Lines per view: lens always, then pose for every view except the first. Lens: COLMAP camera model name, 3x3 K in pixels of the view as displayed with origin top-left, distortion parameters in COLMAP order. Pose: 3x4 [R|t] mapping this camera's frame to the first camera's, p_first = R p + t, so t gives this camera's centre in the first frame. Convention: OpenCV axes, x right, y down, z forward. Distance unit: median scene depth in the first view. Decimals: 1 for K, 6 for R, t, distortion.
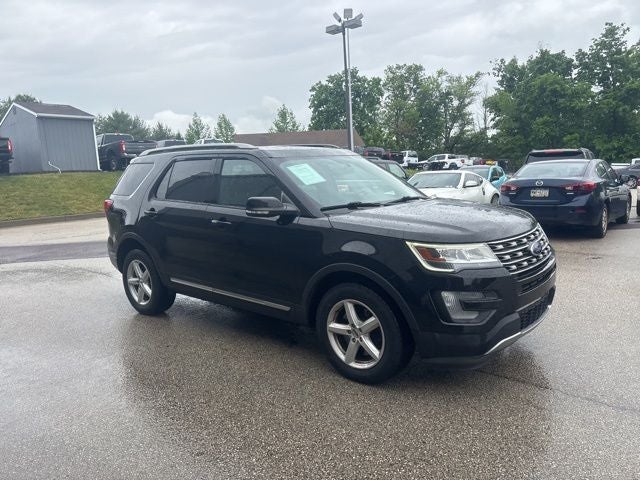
lens RADIAL K [[483.7, 0, 322.5], [0, 483.7, 237.1], [0, 0, 1]] dist [0.050705, -0.049640]
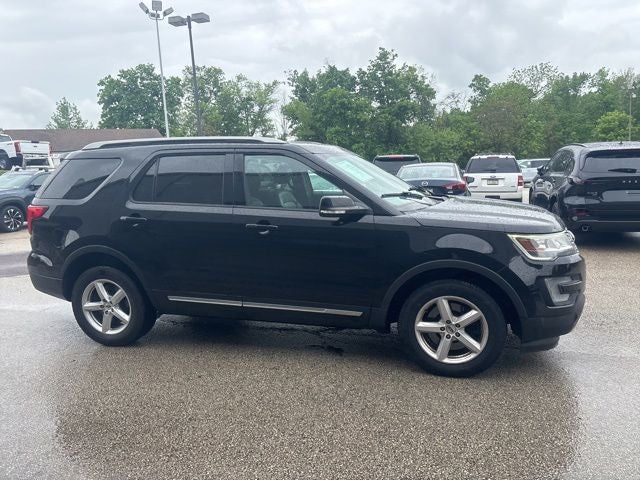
lens RADIAL K [[483.7, 0, 324.7], [0, 483.7, 236.7], [0, 0, 1]] dist [0.050705, -0.049640]
pose [[0.912224, -0.049203, 0.406727, -0.029726], [0.052690, 0.998607, 0.002630, -0.000424], [-0.406290, 0.019032, 0.913546, 0.009692]]
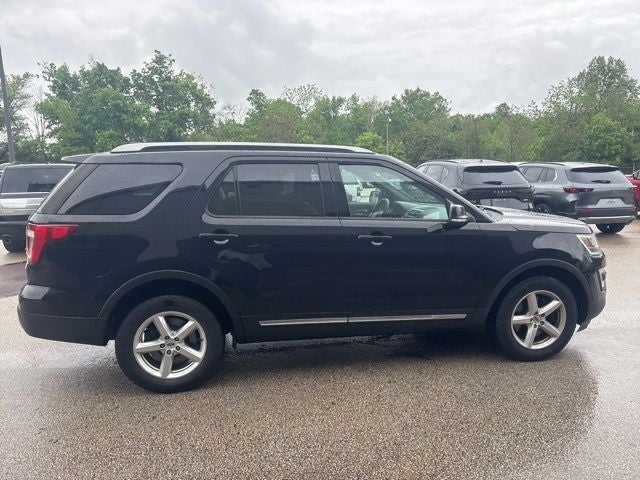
lens RADIAL K [[483.7, 0, 323.2], [0, 483.7, 239.0], [0, 0, 1]] dist [0.050705, -0.049640]
pose [[0.633976, -0.079216, 0.769285, -0.059512], [0.096468, 0.995071, 0.022966, -0.003560], [-0.767312, 0.059652, 0.638493, 0.033381]]
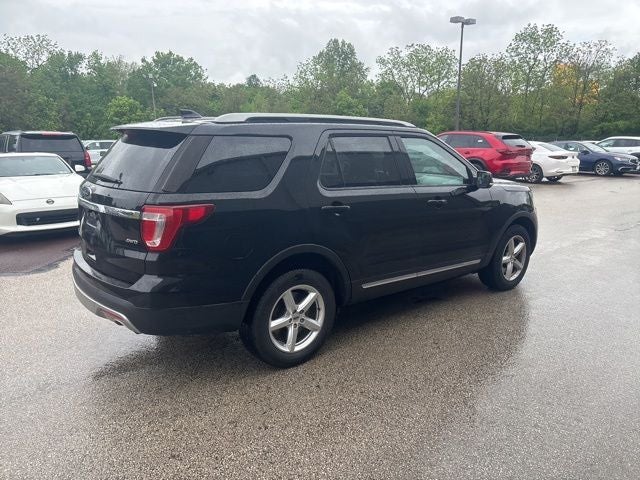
lens RADIAL K [[483.7, 0, 325.1], [0, 483.7, 247.7], [0, 0, 1]] dist [0.050705, -0.049640]
pose [[0.184714, -0.180727, 0.966032, -0.079574], [0.134001, 0.978398, 0.157418, -0.008043], [-0.973614, 0.100372, 0.204941, 0.065911]]
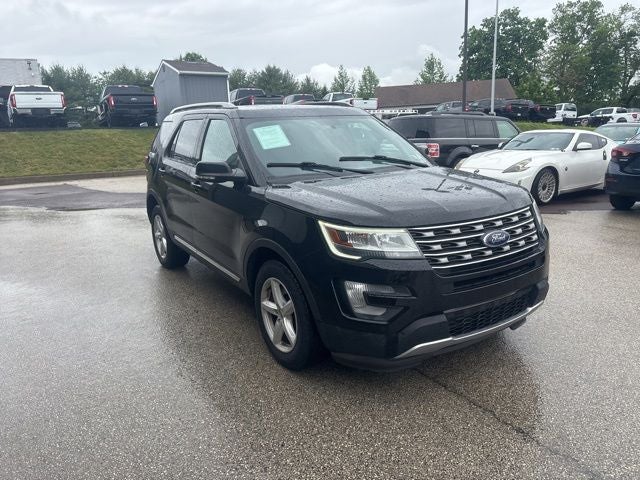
lens RADIAL K [[483.7, 0, 321.3], [0, 483.7, 240.2], [0, 0, 1]] dist [0.050705, -0.049640]
pose [[0.954399, 0.079775, -0.287677, 0.020941], [-0.051413, 0.993159, 0.104843, -0.002255], [0.294072, -0.085272, 0.951972, 0.008001]]
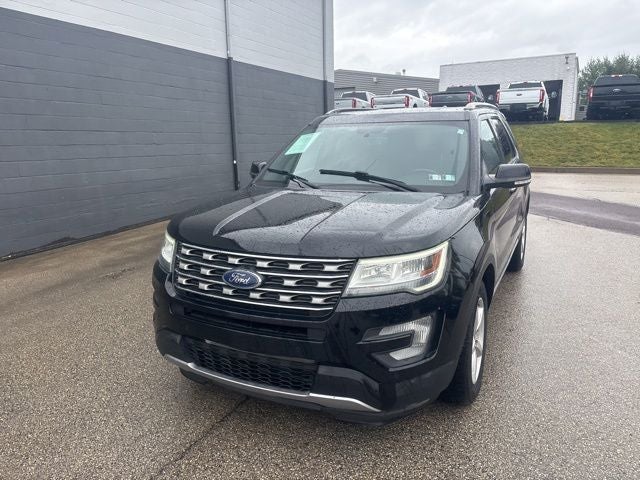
lens RADIAL K [[483.2, 0, 317.4], [0, 483.2, 223.5], [0, 0, 1]] dist [0.033287, -0.007895]
pose [[0.229828, 0.221080, -0.947788, 0.057801], [-0.133184, 0.971840, 0.194395, -0.010495], [0.964075, 0.081553, 0.252801, 0.049059]]
